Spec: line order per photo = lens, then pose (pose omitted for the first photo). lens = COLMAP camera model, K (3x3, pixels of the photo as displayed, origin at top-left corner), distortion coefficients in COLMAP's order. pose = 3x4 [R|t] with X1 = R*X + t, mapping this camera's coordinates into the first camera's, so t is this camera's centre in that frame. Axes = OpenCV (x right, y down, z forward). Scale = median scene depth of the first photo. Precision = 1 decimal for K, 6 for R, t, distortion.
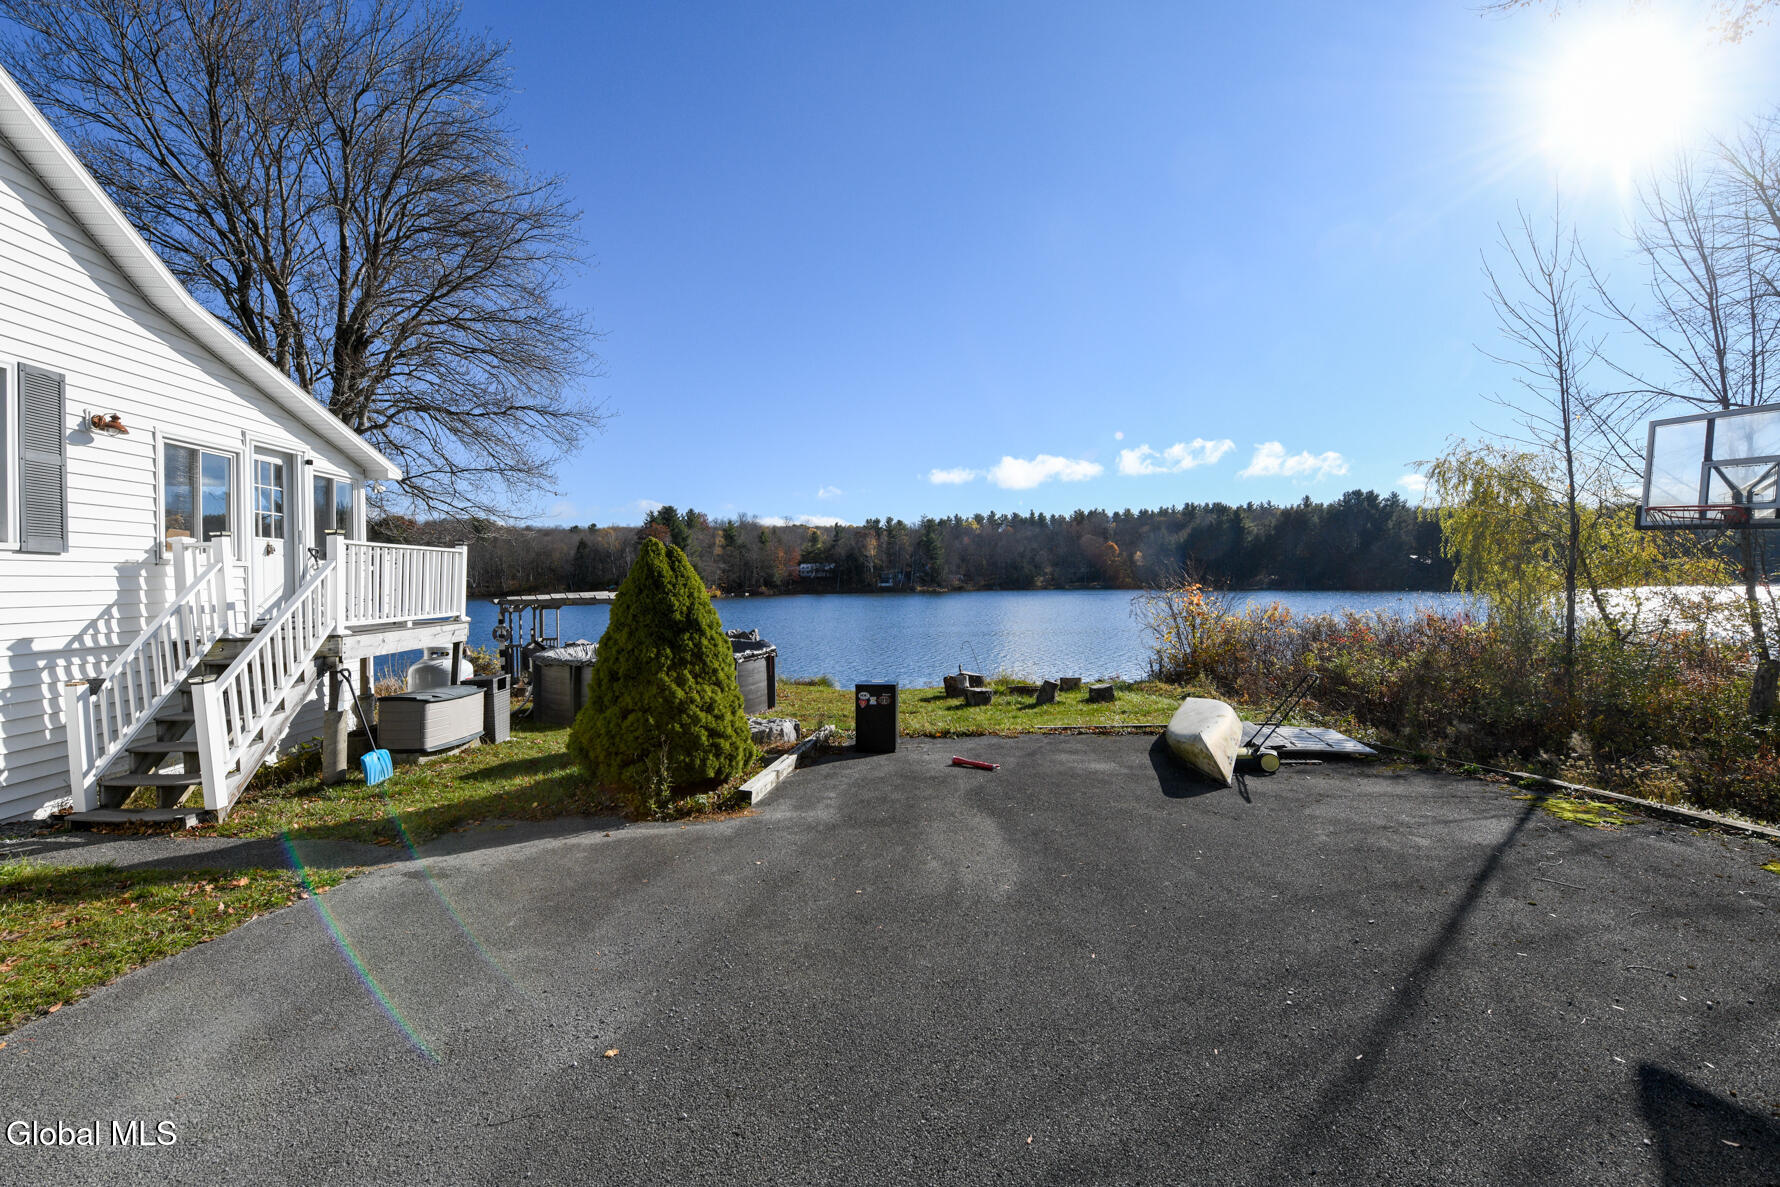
lens RADIAL K [[723.5, 0, 890.5], [0, 723.5, 594.0], [0, 0, 1]] dist [0.000478, -0.000004]
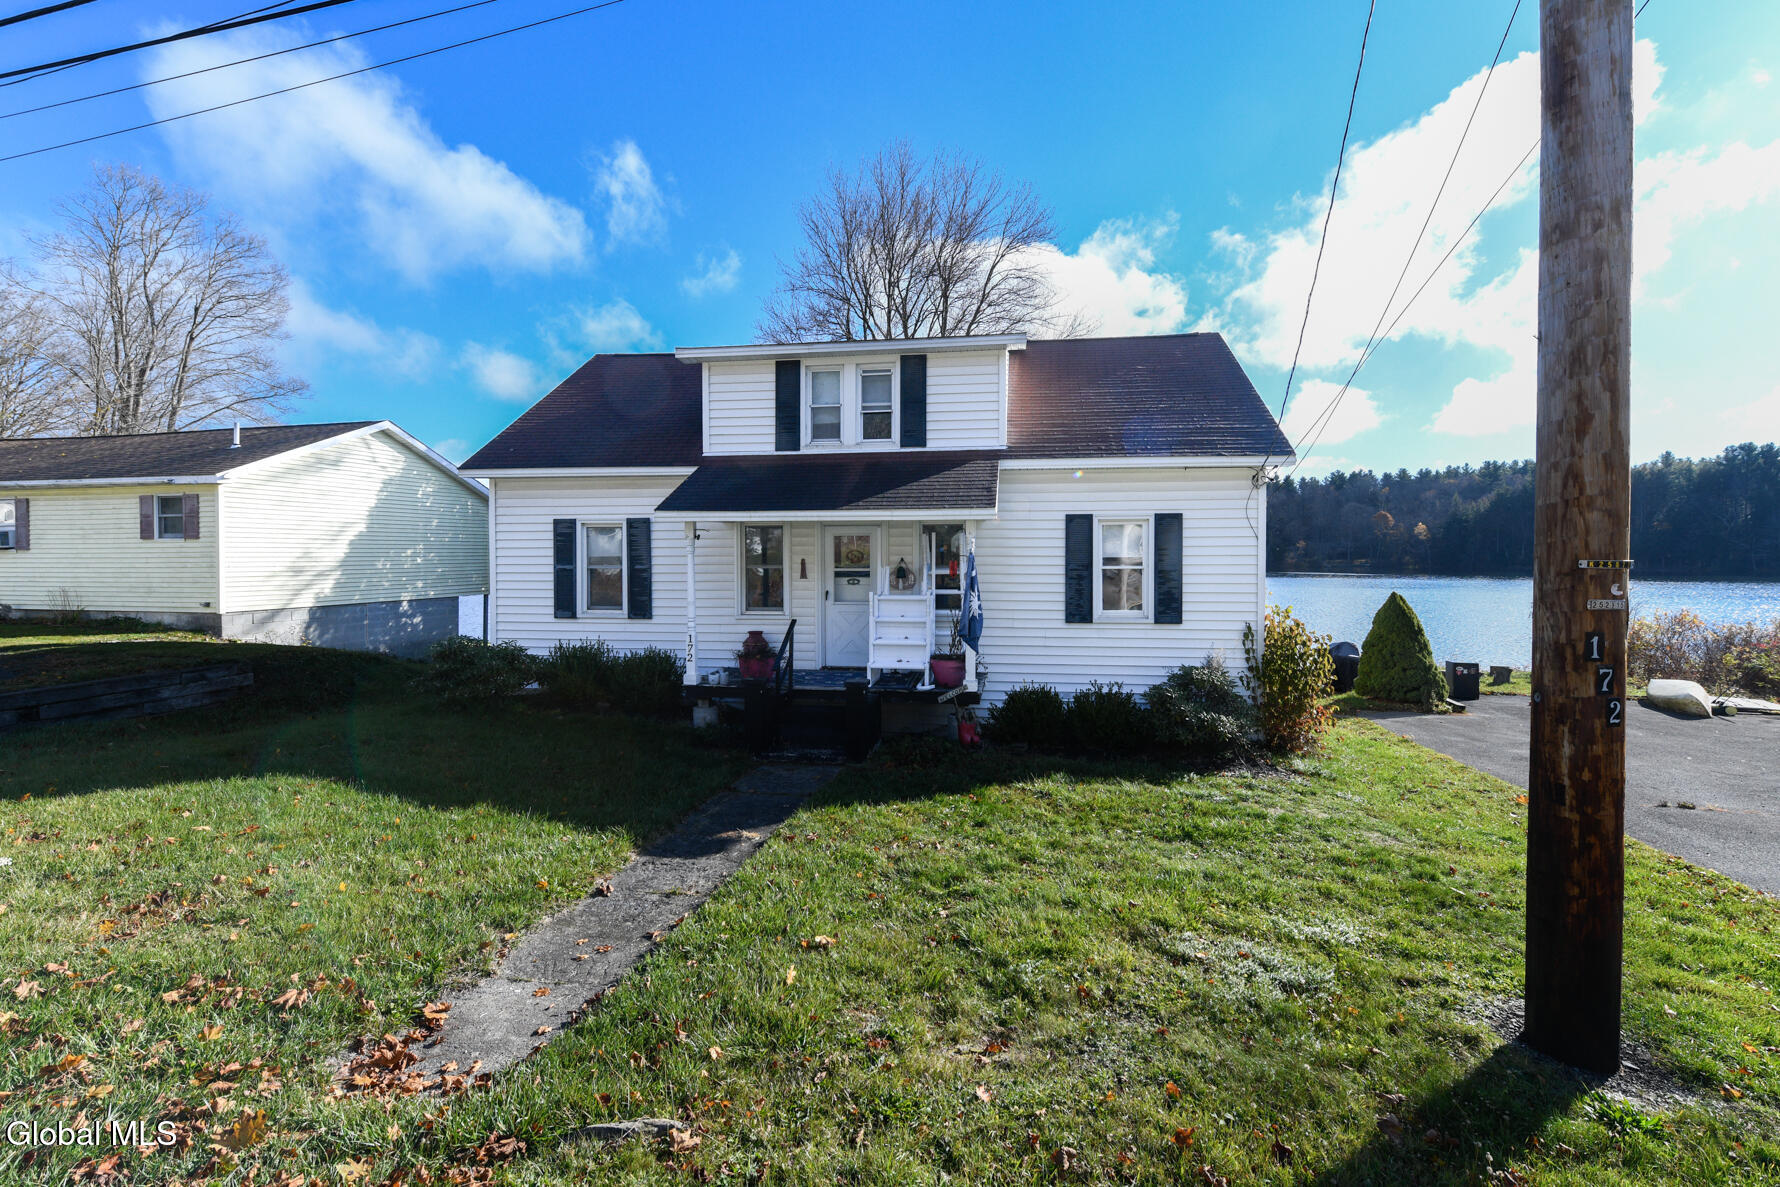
lens RADIAL K [[821.3, 0, 891.7], [0, 821.3, 576.1], [0, 0, 1]] dist [-0.000447, 0.000301]
pose [[0.973794, 0.013844, -0.227009, -0.552077], [-0.011489, 0.999866, 0.011690, -0.058122], [0.227140, -0.008776, 0.973822, -0.774346]]
